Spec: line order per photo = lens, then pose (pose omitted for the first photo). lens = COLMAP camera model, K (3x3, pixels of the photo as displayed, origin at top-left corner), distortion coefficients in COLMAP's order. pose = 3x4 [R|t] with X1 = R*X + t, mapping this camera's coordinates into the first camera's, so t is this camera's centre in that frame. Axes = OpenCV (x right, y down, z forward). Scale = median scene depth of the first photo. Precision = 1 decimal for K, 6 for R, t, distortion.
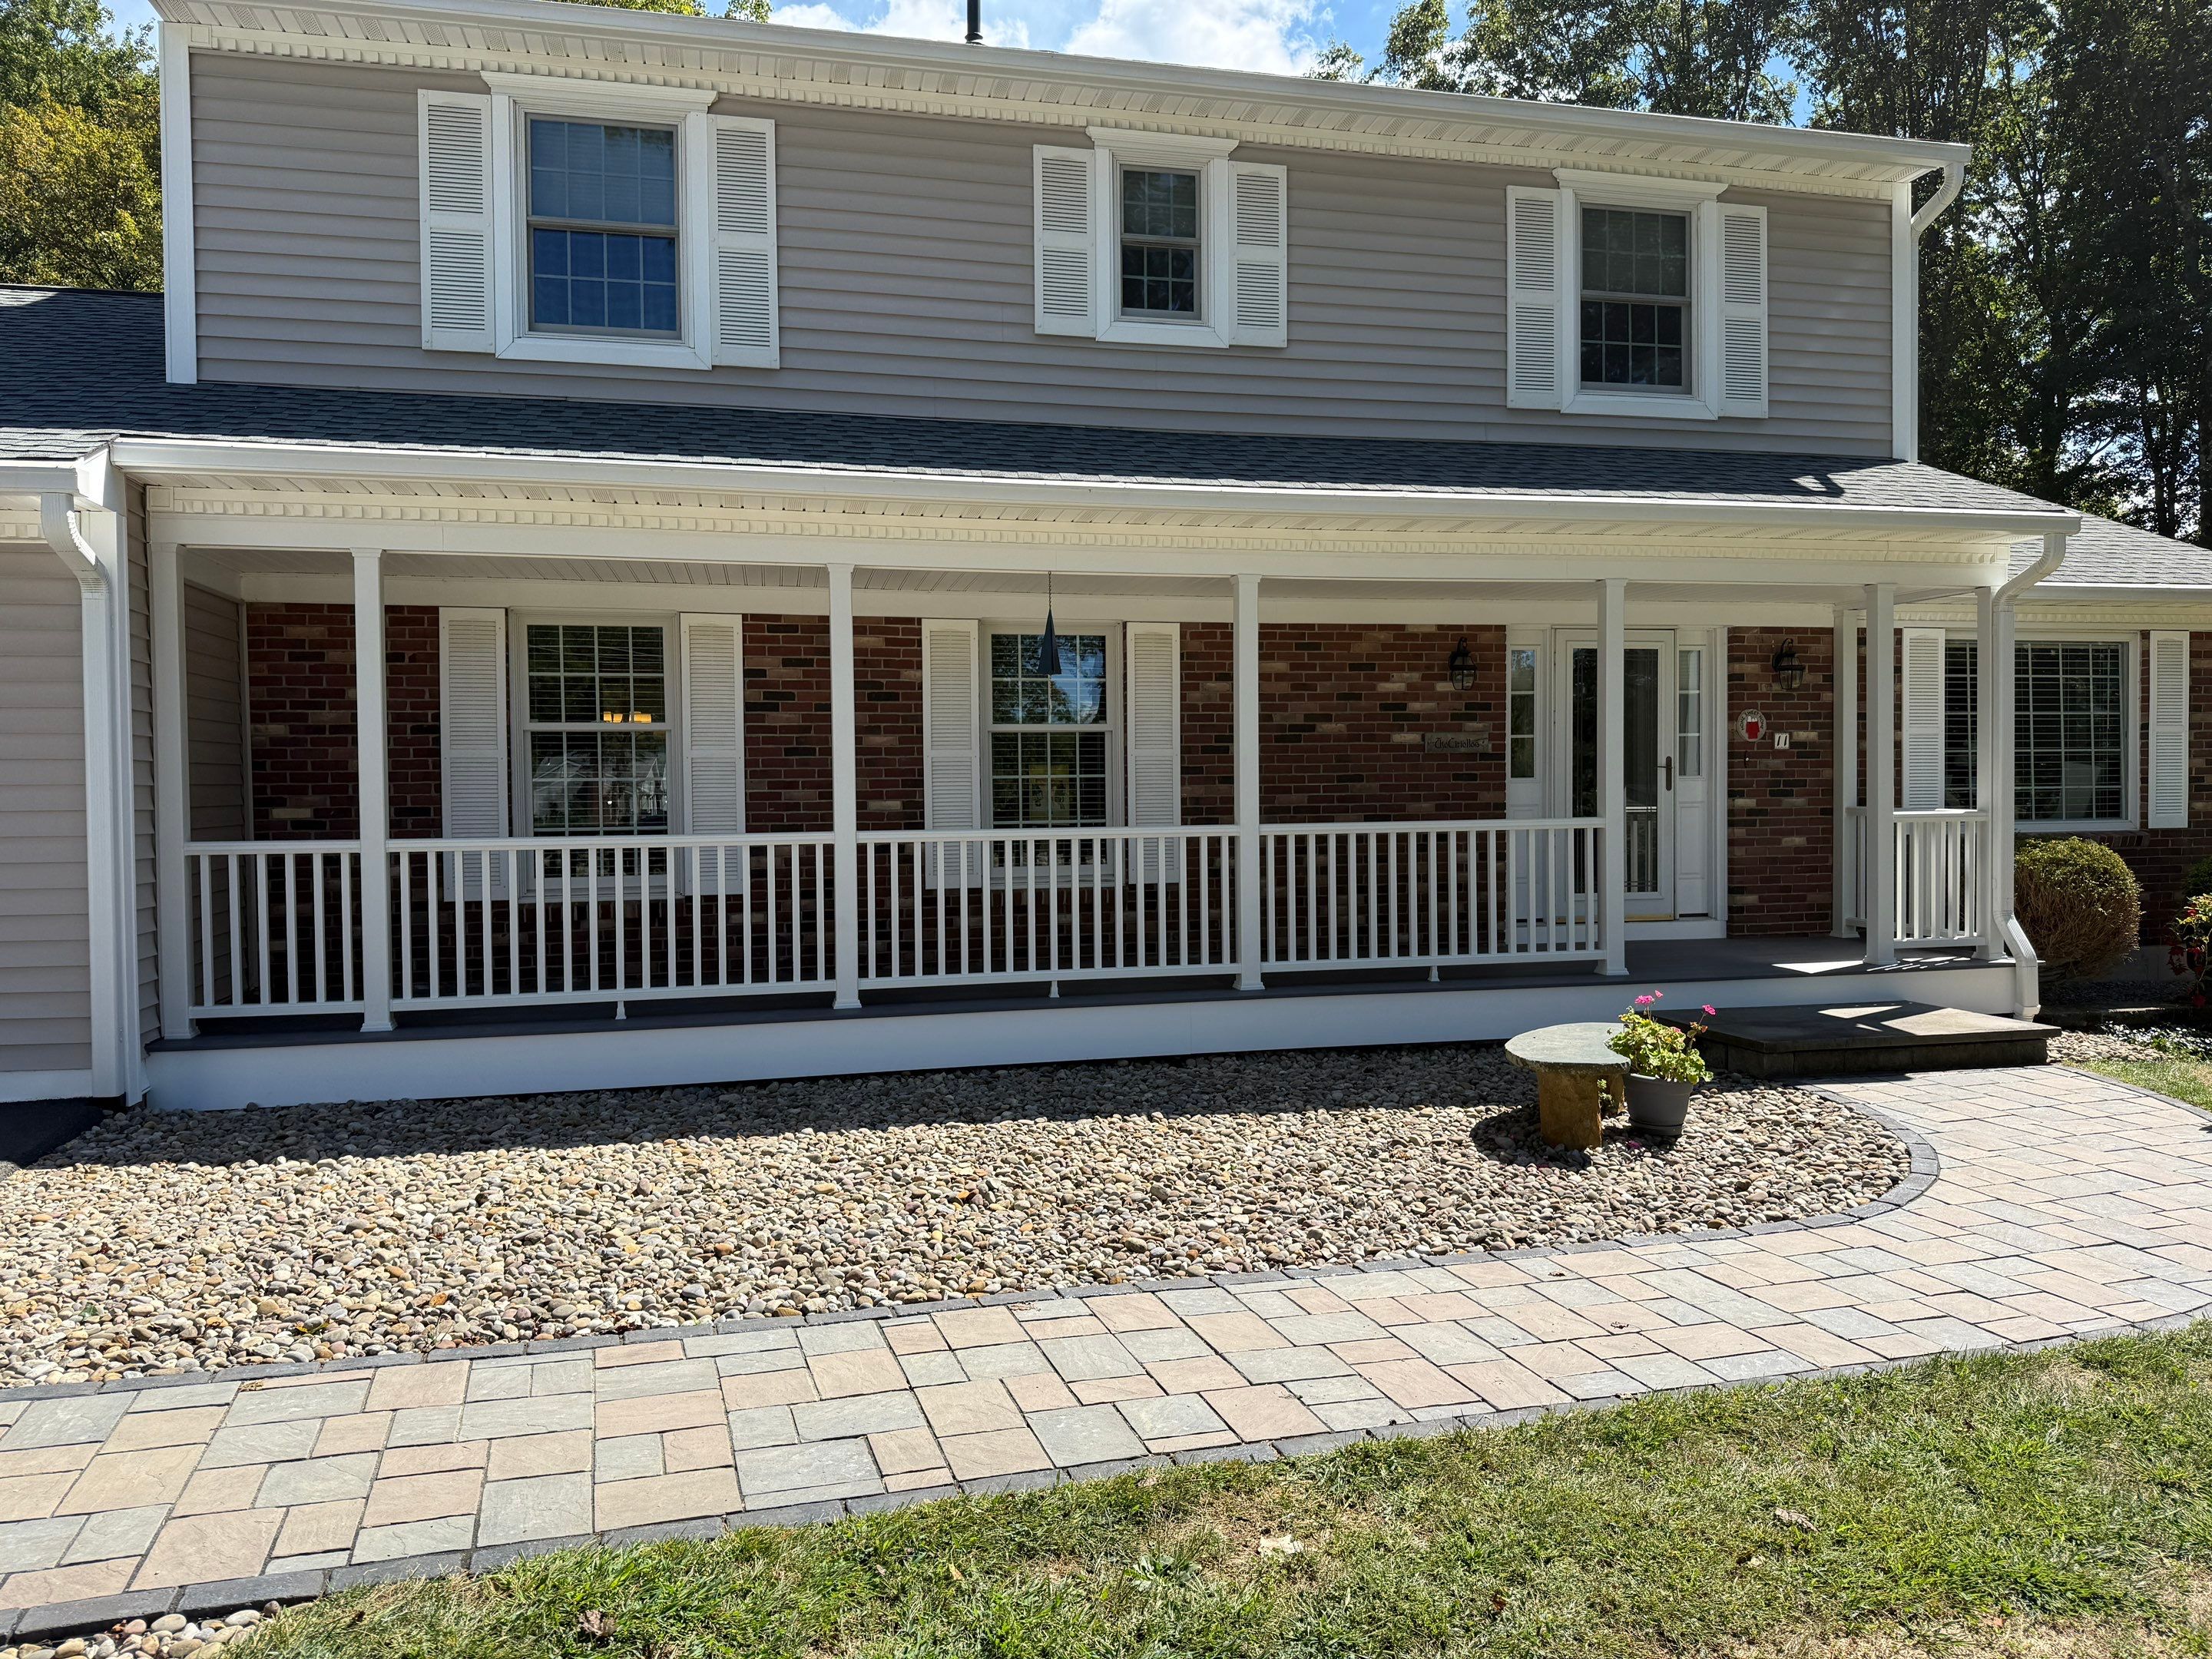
lens RADIAL K [[1503.0, 0, 1106.0], [0, 1503.0, 829.5], [0, 0, 1]] dist [0.121793, -0.183678]
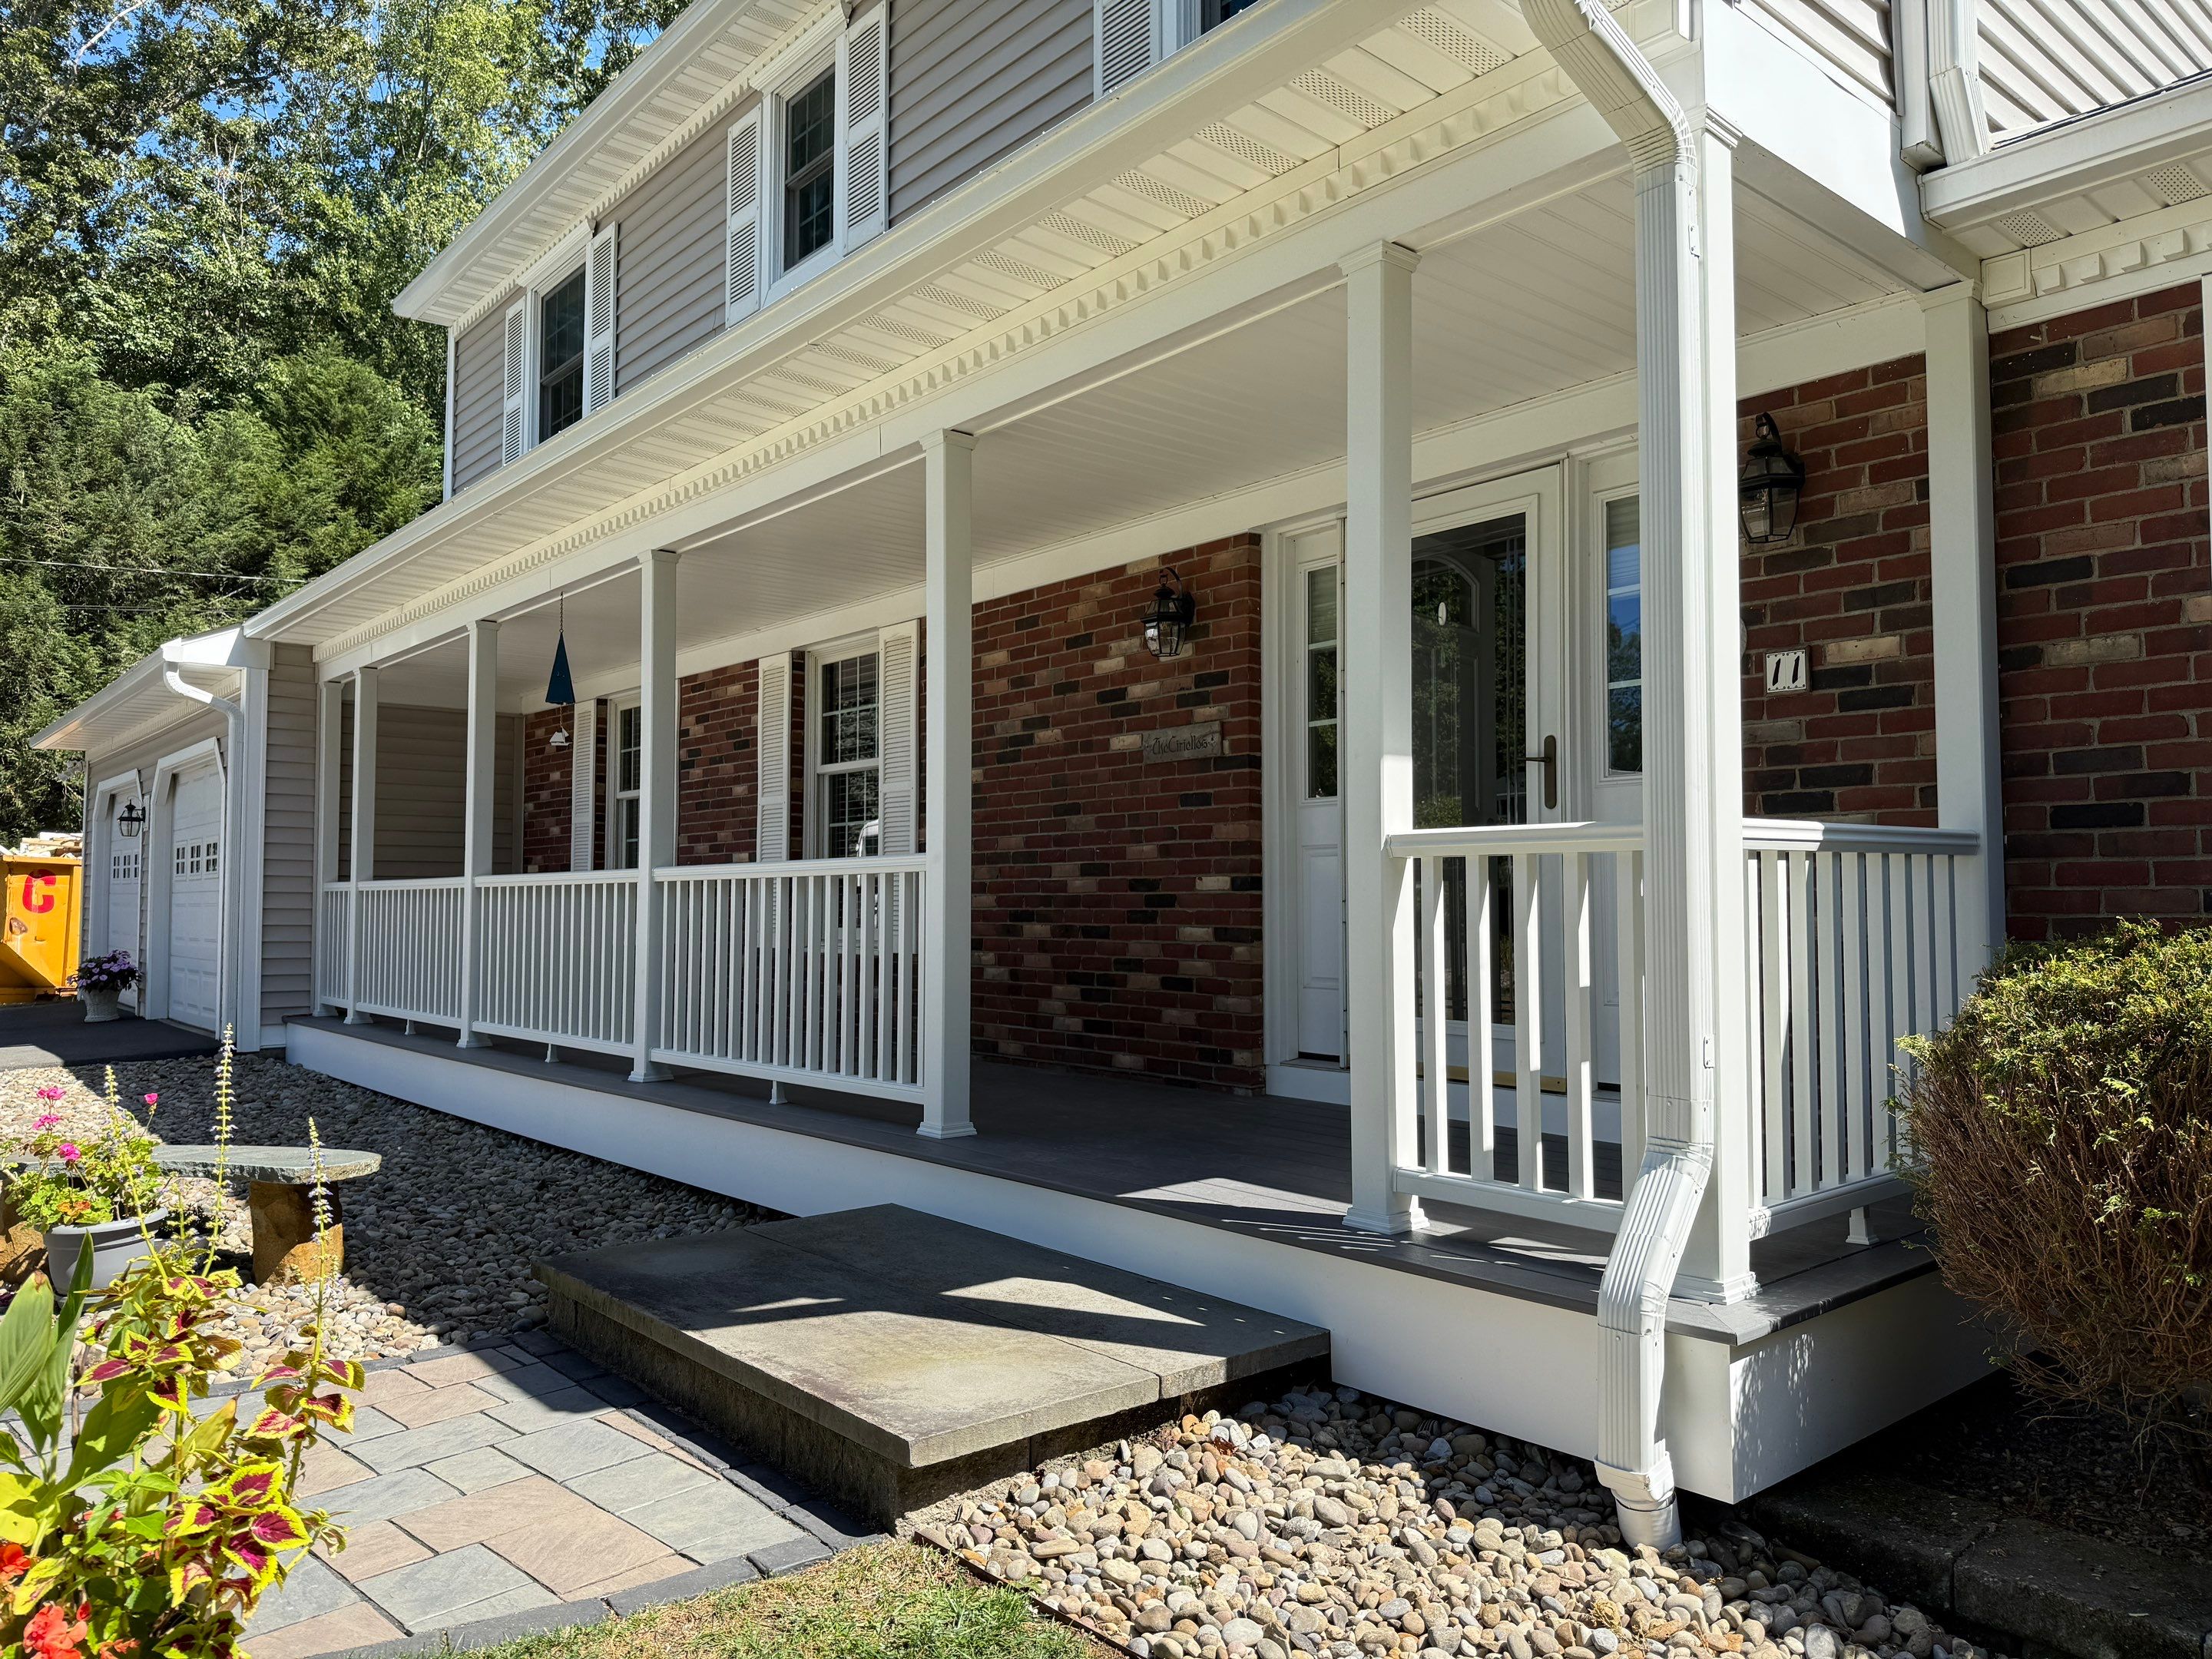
lens RADIAL K [[1513.1, 0, 1106.0], [0, 1513.1, 829.5], [0, 0, 1]] dist [0.080401, -0.084176]
pose [[0.459790, -0.032855, -0.887420, 0.788406], [-0.026688, 0.998353, -0.050789, 0.008706], [0.887626, 0.047036, 0.458156, 0.733308]]
